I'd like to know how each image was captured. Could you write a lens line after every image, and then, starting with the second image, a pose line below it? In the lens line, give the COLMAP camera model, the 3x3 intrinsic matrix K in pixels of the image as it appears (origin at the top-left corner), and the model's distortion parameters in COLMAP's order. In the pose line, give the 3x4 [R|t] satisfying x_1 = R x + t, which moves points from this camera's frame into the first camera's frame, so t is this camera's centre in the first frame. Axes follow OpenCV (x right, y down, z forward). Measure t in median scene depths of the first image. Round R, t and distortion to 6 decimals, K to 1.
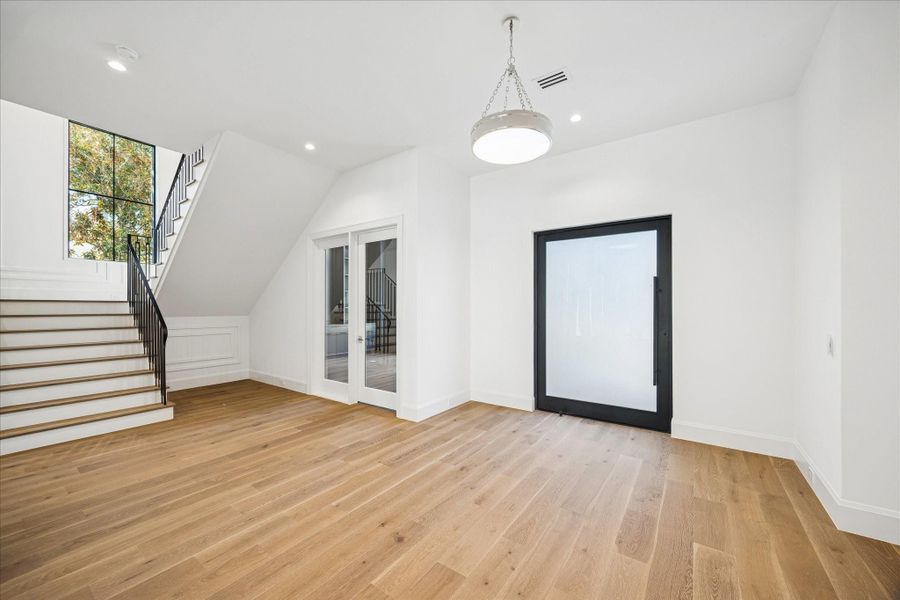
lens RADIAL K [[346.4, 0, 453.6], [0, 346.4, 294.1], [0, 0, 1]] dist [-0.000685, -0.000059]
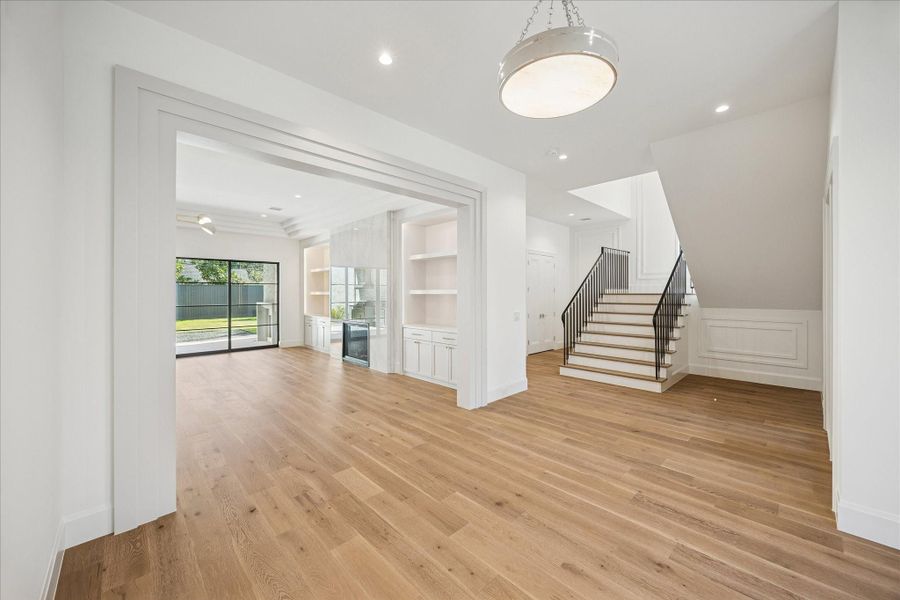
lens RADIAL K [[346.4, 0, 453.6], [0, 346.4, 294.1], [0, 0, 1]] dist [-0.000685, -0.000059]
pose [[-0.184607, 0.003837, -0.982805, 0.640194], [0.040941, 0.999154, -0.003789, -0.009773], [0.981959, -0.040936, -0.184608, 0.672228]]
